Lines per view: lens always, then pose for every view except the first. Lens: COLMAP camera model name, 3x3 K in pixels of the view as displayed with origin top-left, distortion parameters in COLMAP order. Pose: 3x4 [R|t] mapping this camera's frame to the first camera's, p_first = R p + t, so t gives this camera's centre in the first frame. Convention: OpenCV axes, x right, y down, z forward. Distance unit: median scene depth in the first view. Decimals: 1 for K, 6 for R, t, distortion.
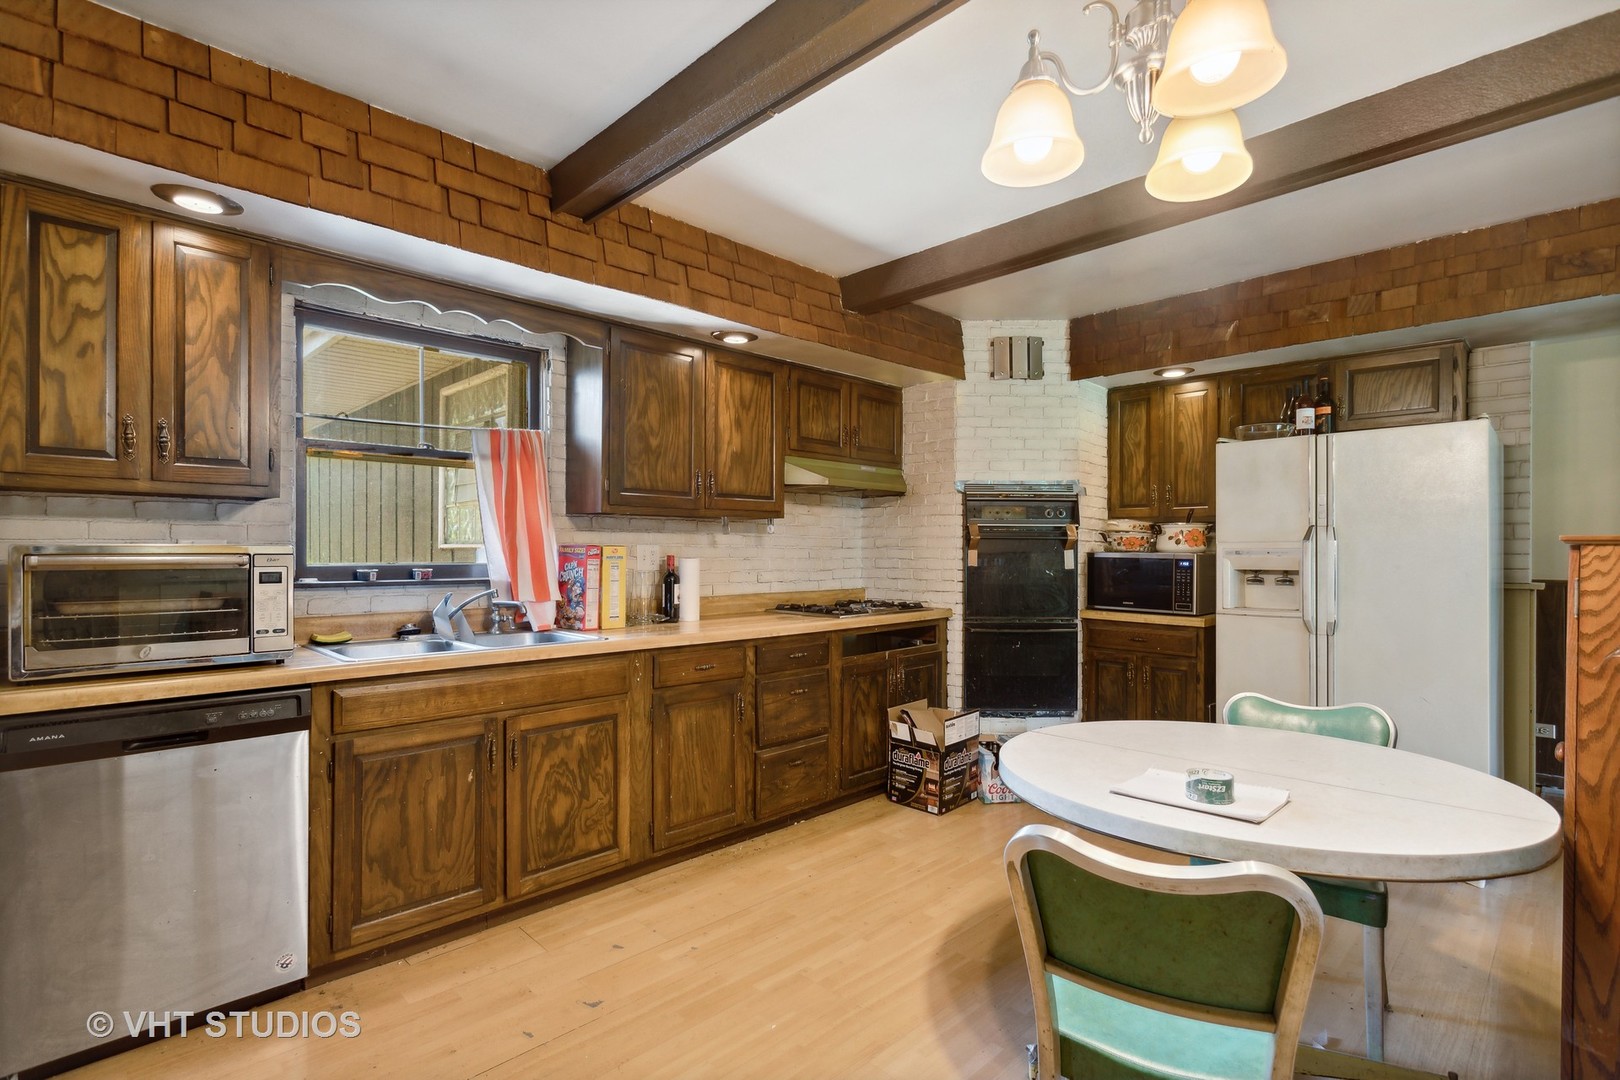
lens RADIAL K [[779.7, 0, 799.6], [0, 779.7, 556.2], [0, 0, 1]] dist [0.000930, 0.000737]
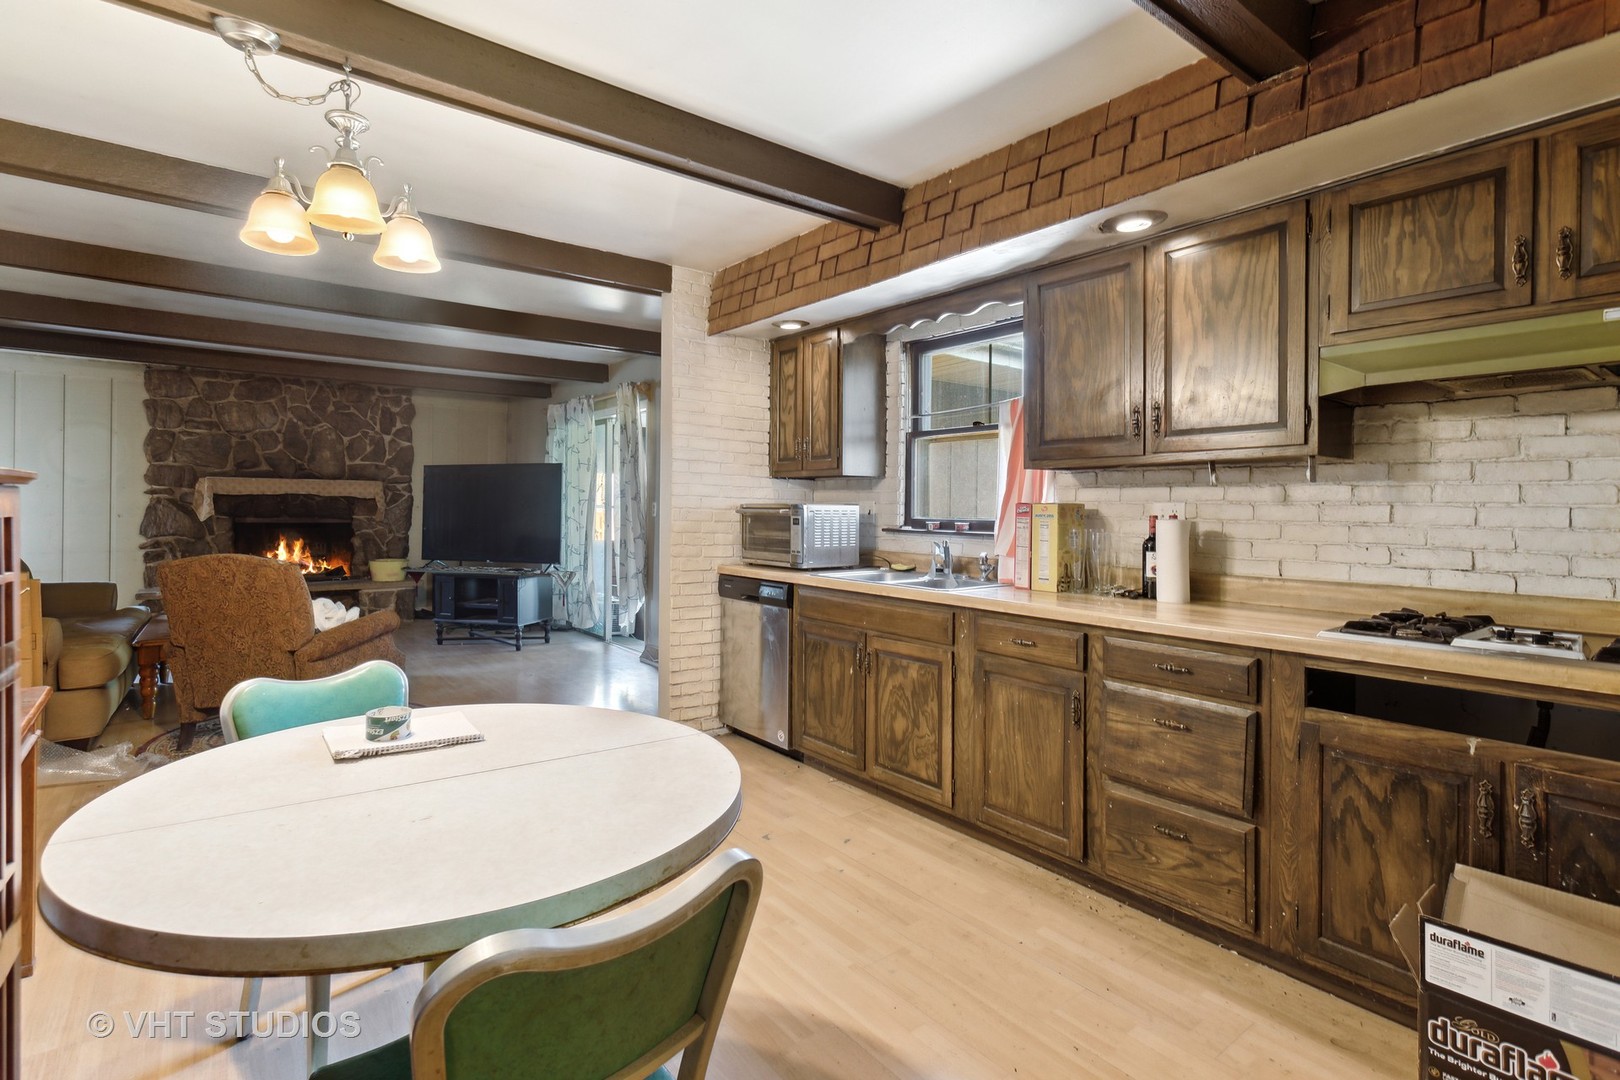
lens RADIAL K [[779.7, 0, 794.6], [0, 779.7, 508.2], [0, 0, 1]] dist [0.000930, 0.000737]
pose [[-0.125055, -0.000616, -0.992150, 0.797315], [-0.015965, 0.999872, 0.001392, -0.004310], [0.992021, 0.016014, -0.125049, 0.887343]]
